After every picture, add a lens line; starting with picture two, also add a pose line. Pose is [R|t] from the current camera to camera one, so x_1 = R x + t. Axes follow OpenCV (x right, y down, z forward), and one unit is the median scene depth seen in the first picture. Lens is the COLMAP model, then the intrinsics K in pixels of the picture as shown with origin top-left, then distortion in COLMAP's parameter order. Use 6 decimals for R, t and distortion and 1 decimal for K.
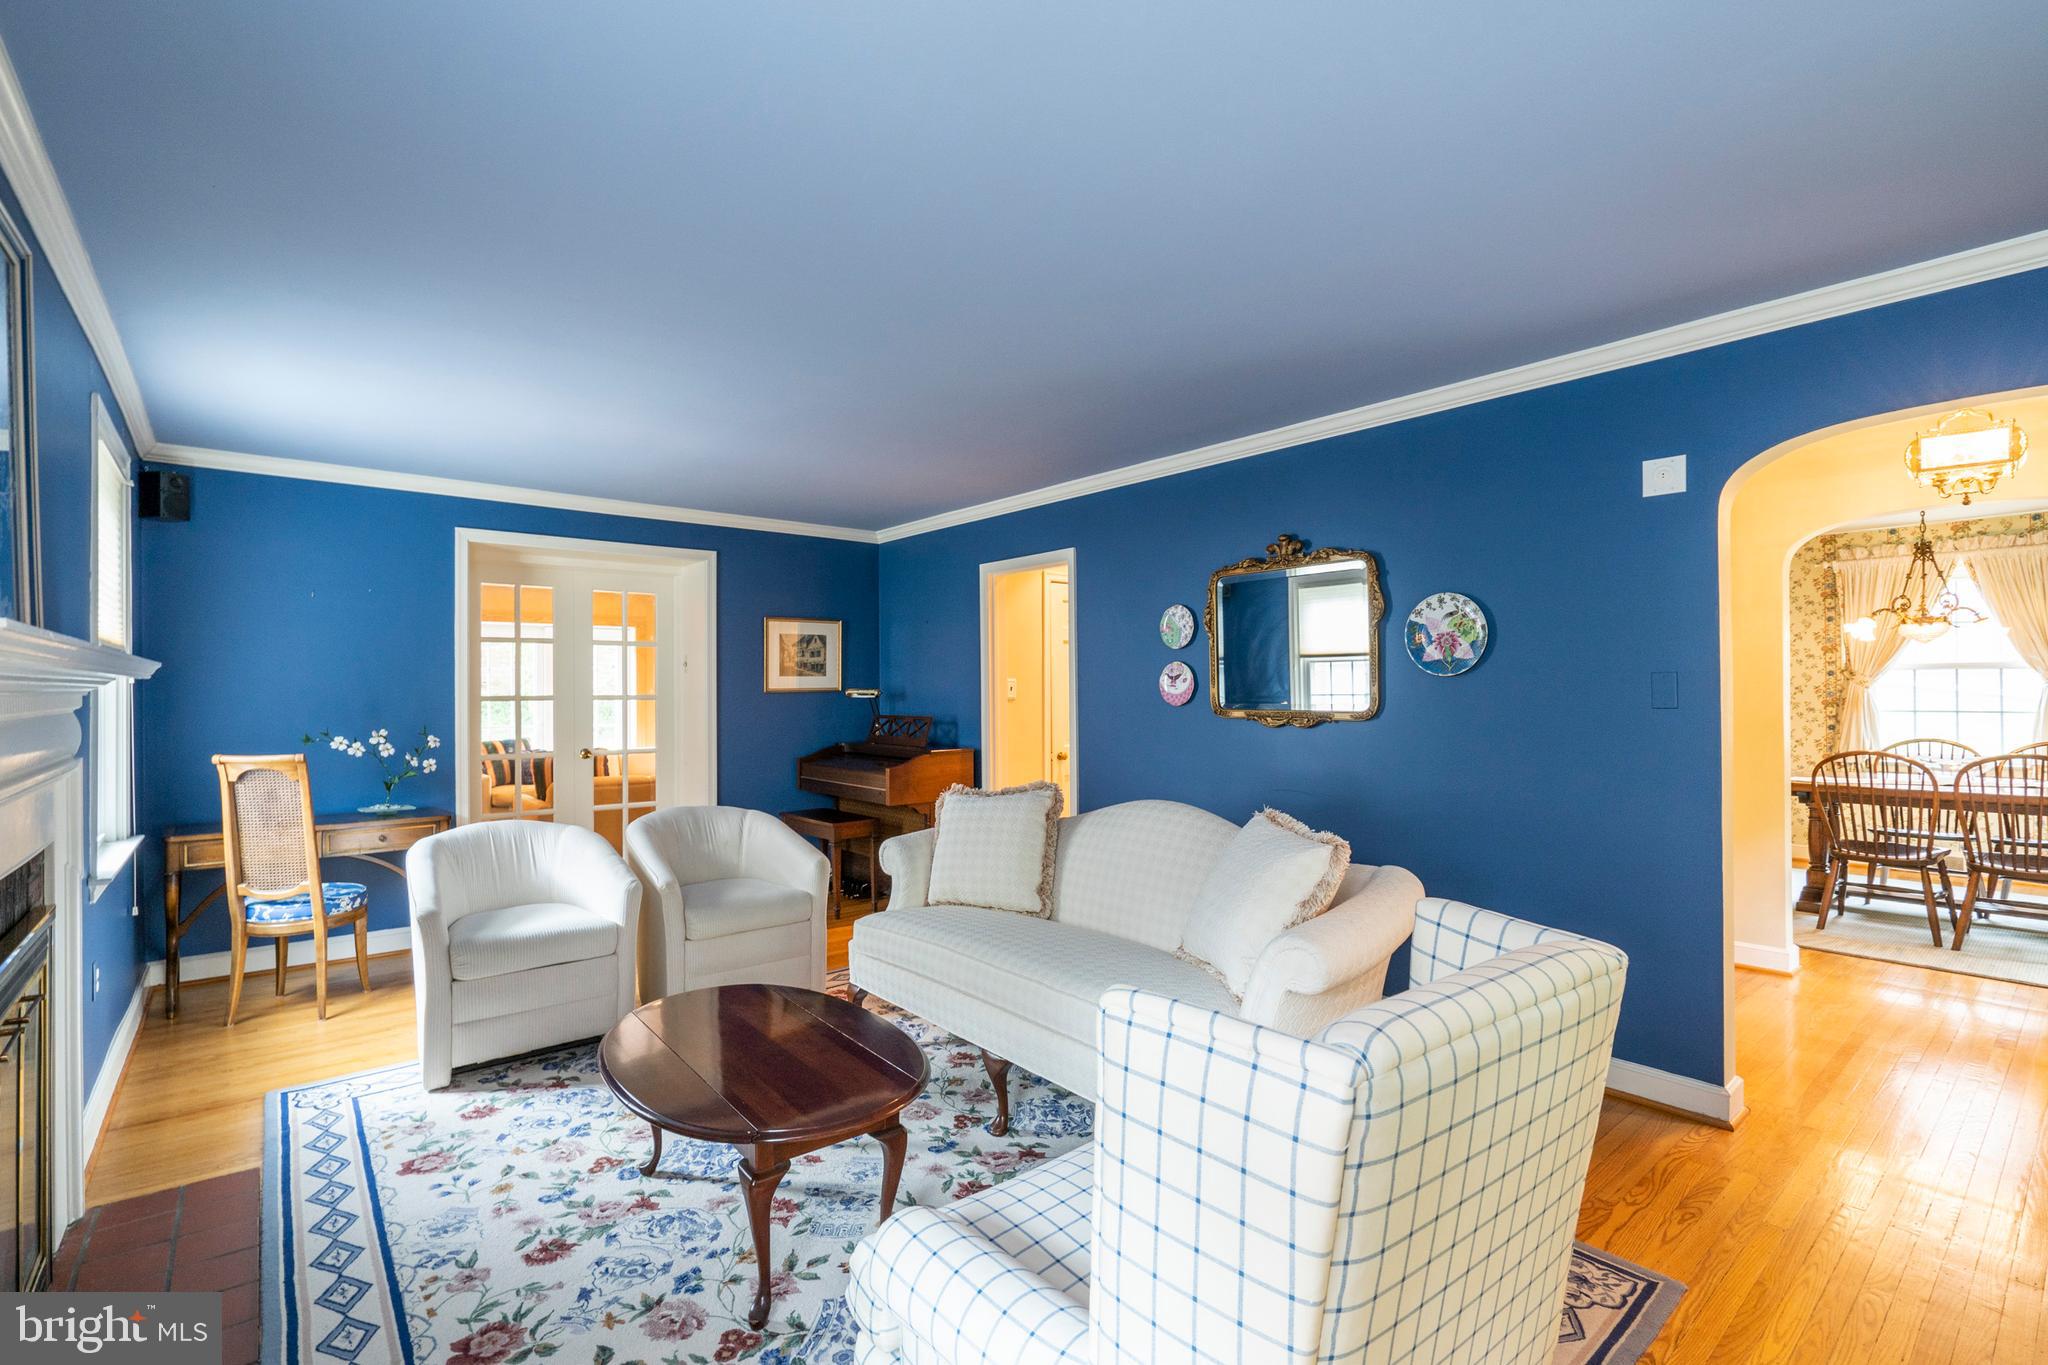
lens RADIAL K [[939.0, 0, 1016.5], [0, 939.0, 678.1], [0, 0, 1]] dist [-0.025603, 0.000070]
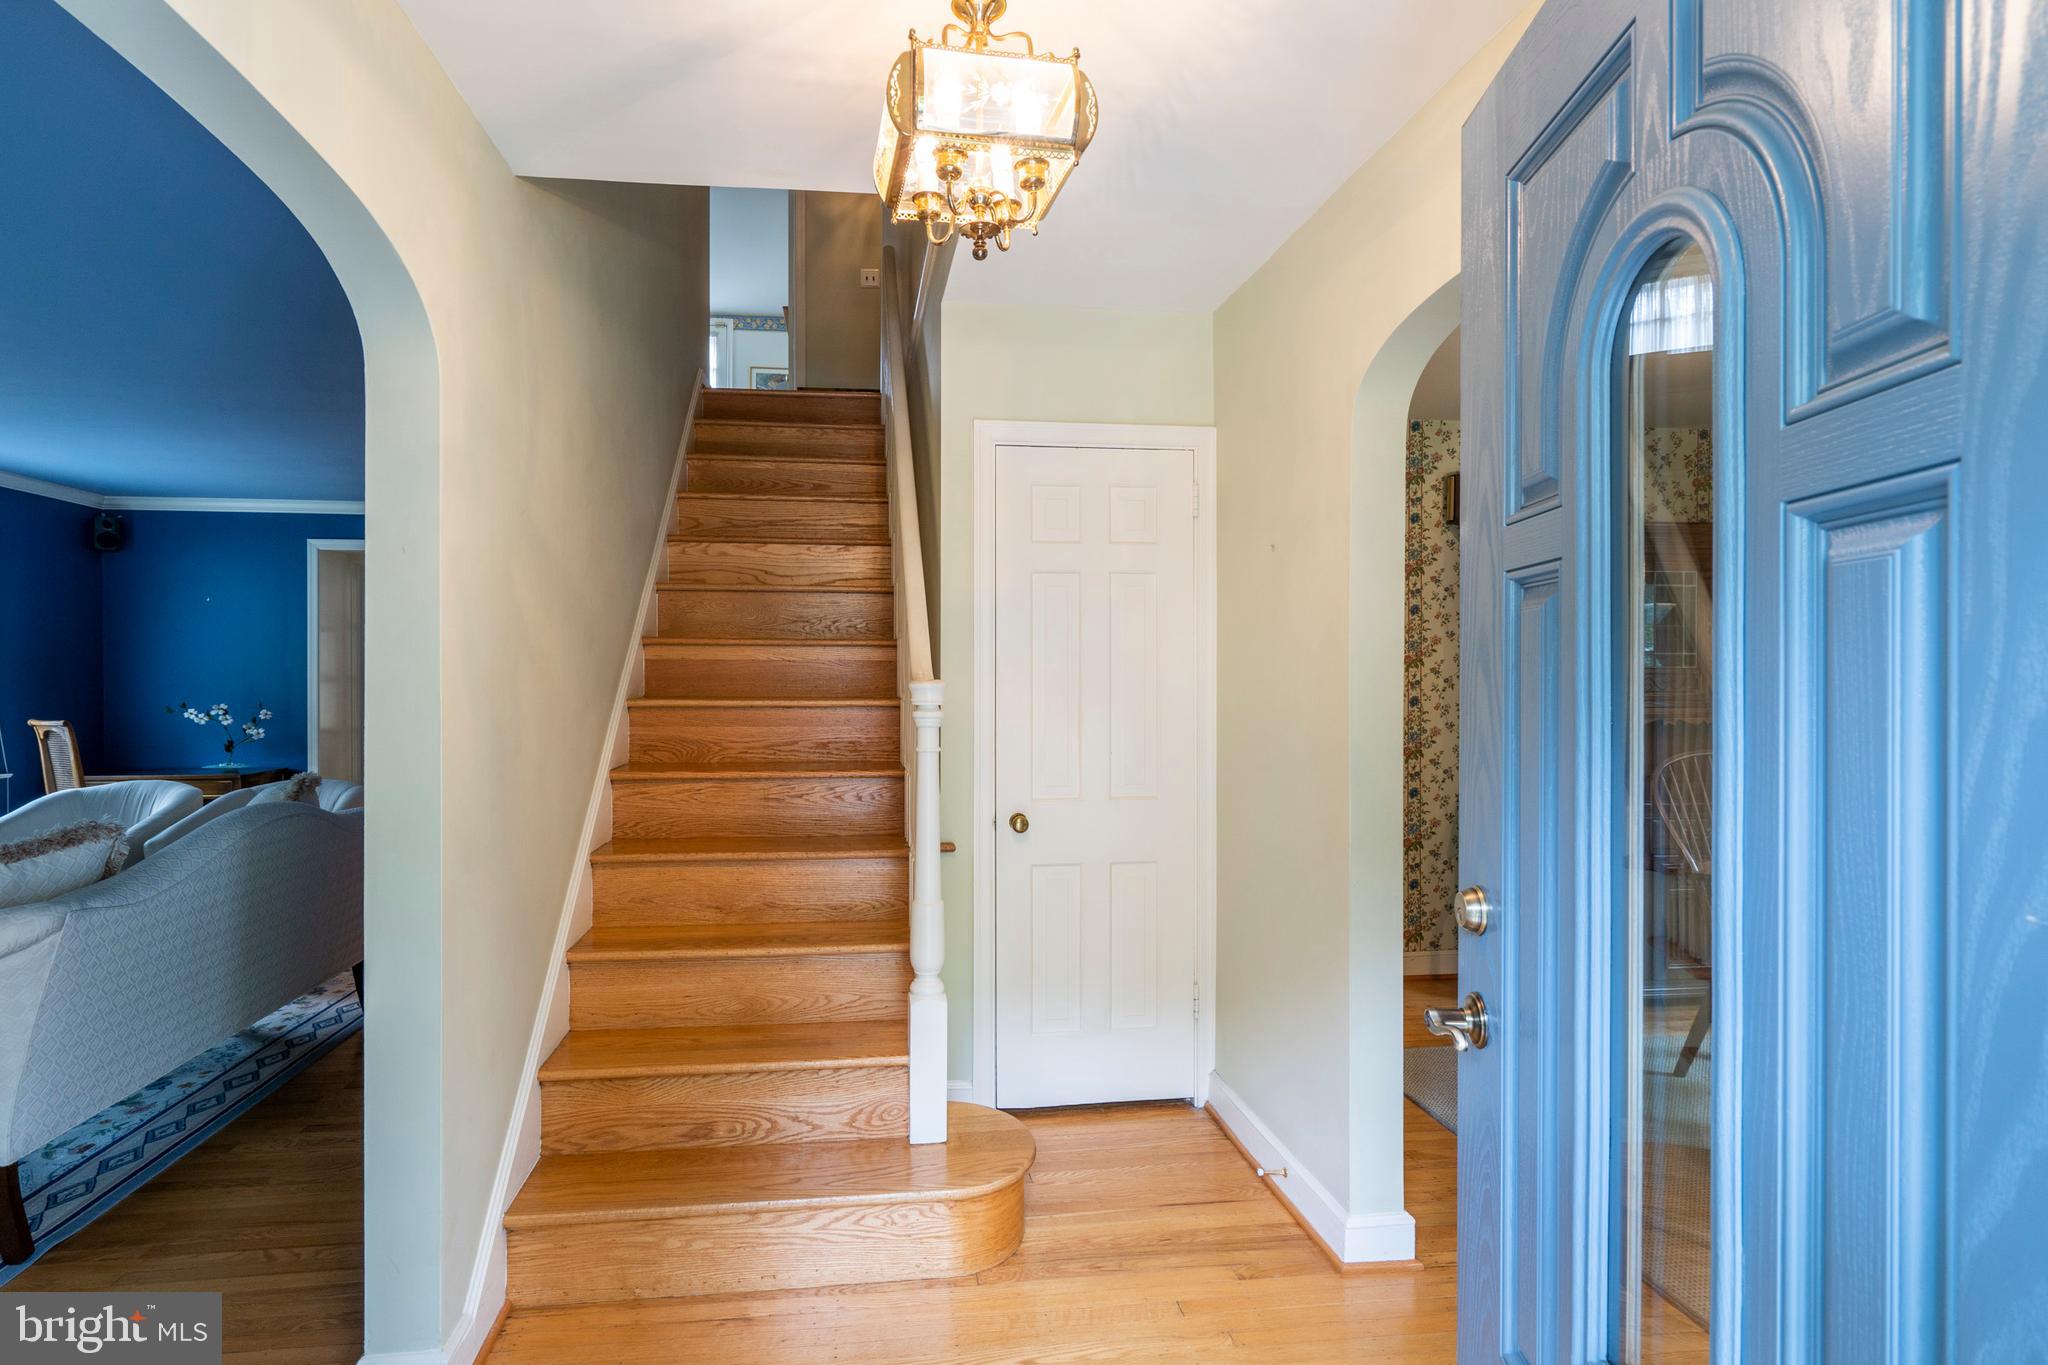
lens RADIAL K [[939.0, 0, 1005.8], [0, 939.0, 682.0], [0, 0, 1]] dist [-0.025603, 0.000070]
pose [[0.863017, 0.004428, -0.505155, 0.836110], [0.003963, 0.999871, 0.015536, 0.010379], [0.505158, -0.015409, 0.862889, 0.442783]]
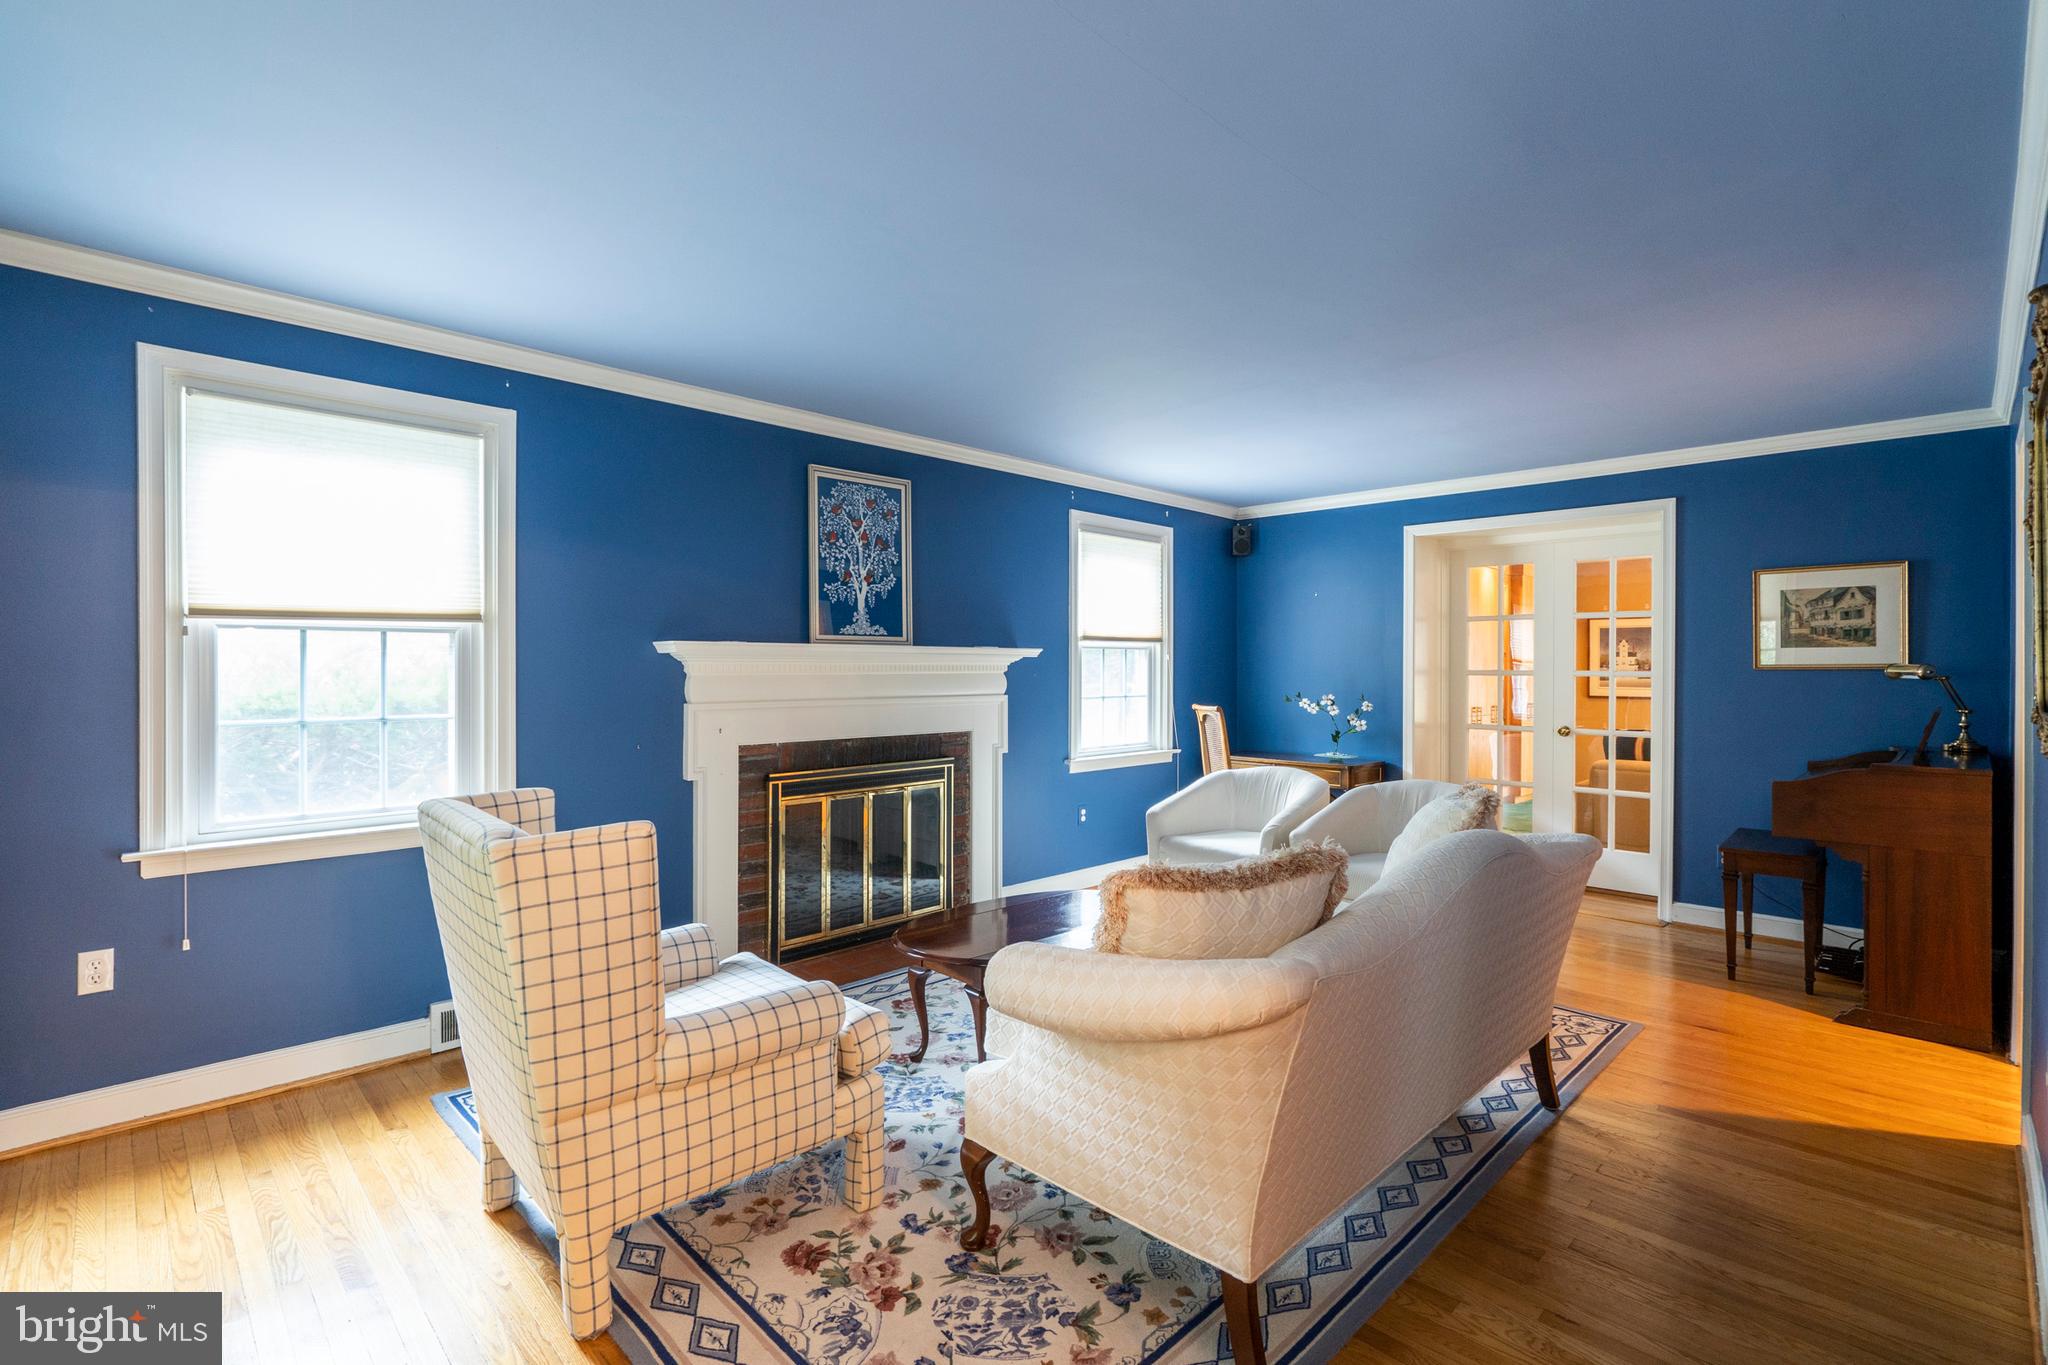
lens RADIAL K [[939.0, 0, 1020.0], [0, 939.0, 670.8], [0, 0, 1]] dist [-0.025603, 0.000070]
pose [[0.075798, 0.006141, -0.997104, 0.563236], [0.004826, 0.999967, 0.006526, 0.011637], [0.997111, -0.005306, 0.075766, 0.454650]]
